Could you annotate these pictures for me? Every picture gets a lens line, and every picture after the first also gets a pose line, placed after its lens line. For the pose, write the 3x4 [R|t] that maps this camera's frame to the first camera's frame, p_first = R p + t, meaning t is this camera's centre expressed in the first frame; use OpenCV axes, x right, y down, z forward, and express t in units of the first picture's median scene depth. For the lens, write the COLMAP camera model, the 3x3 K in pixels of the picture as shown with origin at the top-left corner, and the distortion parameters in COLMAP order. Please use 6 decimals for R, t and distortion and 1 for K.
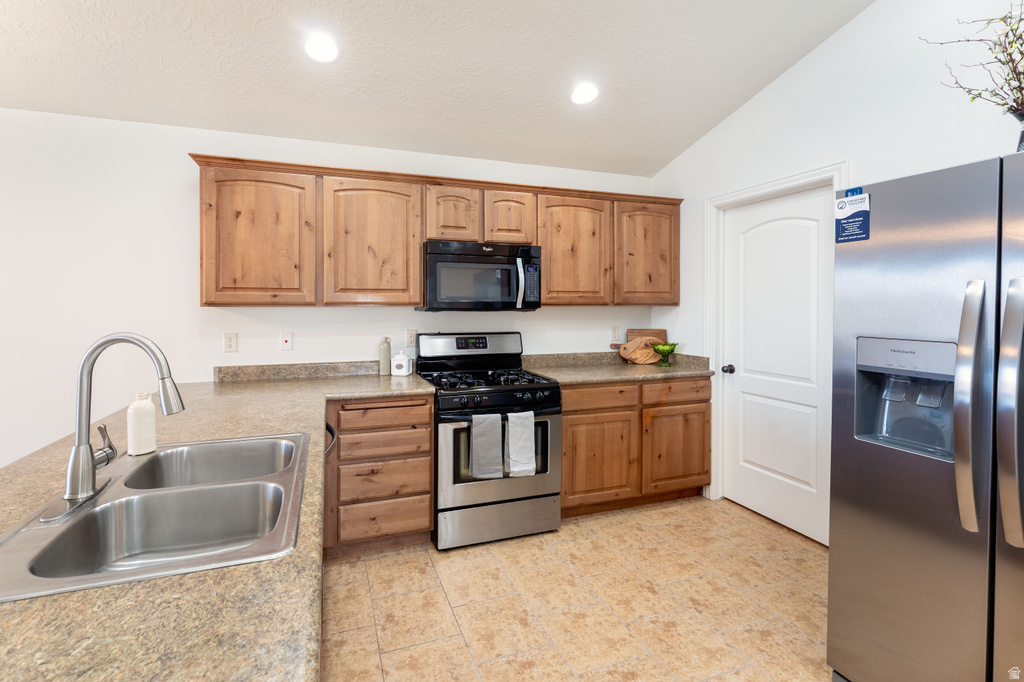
lens RADIAL K [[432.6, 0, 489.7], [0, 432.6, 312.6], [0, 0, 1]] dist [0.000005, 0.000281]
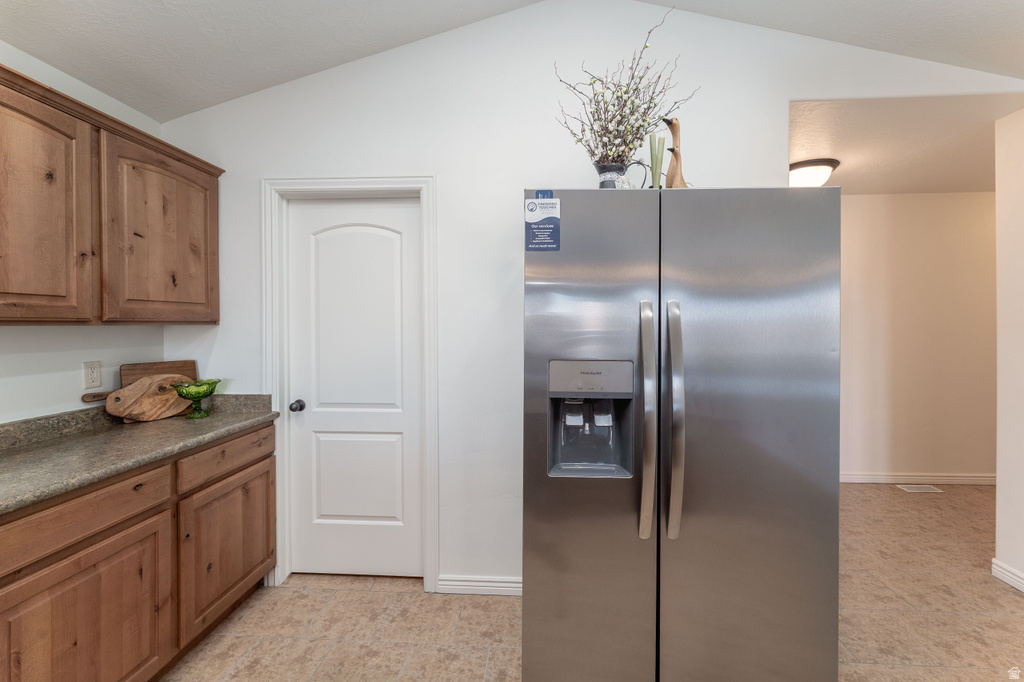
lens RADIAL K [[422.3, 0, 515.7], [0, 422.3, 325.9], [0, 0, 1]] dist [-0.003404, -0.000442]
pose [[0.402662, -0.004185, 0.915339, 0.017763], [0.014491, 0.999893, -0.001803, -0.005940], [-0.915234, 0.013991, 0.402679, 0.330040]]
